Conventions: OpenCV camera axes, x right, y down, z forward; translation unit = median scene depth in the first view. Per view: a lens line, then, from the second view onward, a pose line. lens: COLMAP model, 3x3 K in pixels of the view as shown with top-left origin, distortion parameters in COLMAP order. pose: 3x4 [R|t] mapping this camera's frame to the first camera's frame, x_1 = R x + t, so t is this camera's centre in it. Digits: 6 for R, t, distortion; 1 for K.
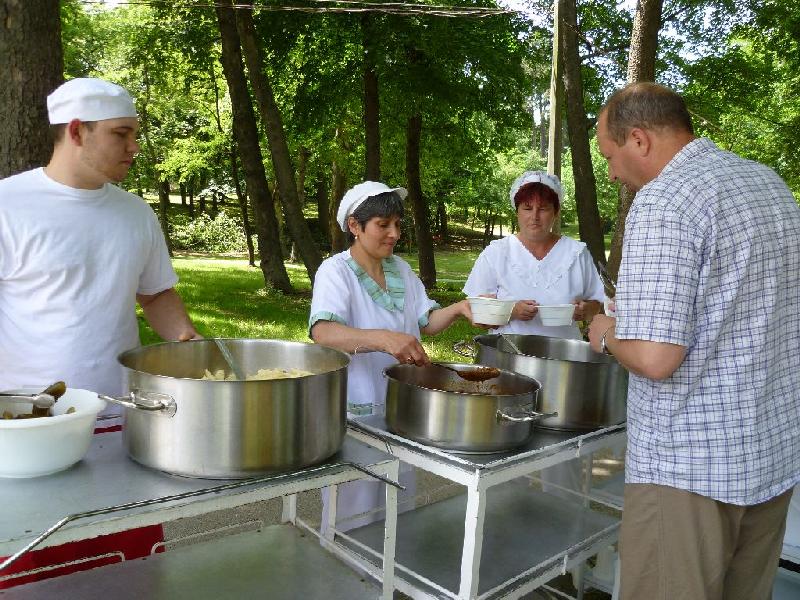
lens RADIAL K [[655.4, 0, 400.8], [0, 655.4, 322.7], [0, 0, 1]] dist [-0.049085, 0.004108]
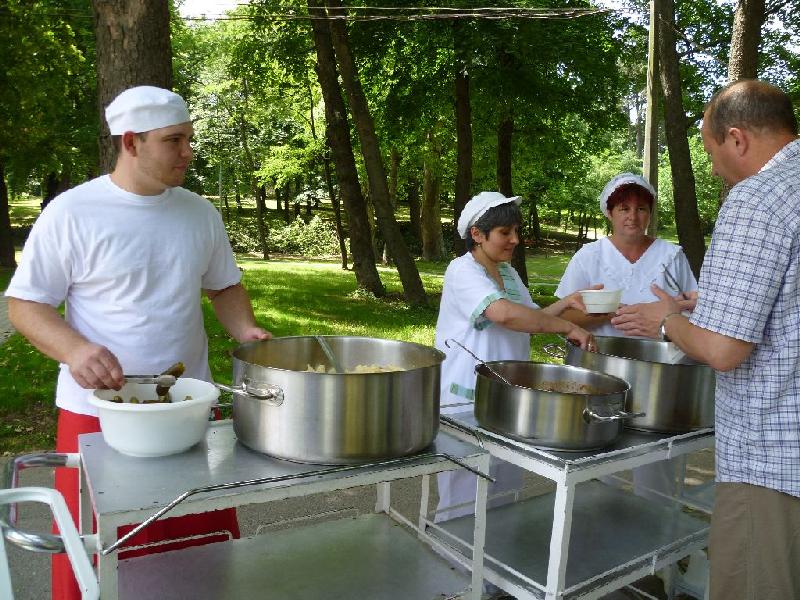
lens RADIAL K [[729.1, 0, 400.0], [0, 729.1, 300.0], [0, 0, 1]] dist [-0.078880, 0.000455]
pose [[0.992294, 0.005446, -0.123789, -0.001550], [-0.011396, 0.998811, -0.047404, 0.014092], [0.123384, 0.048449, 0.991176, -0.109886]]
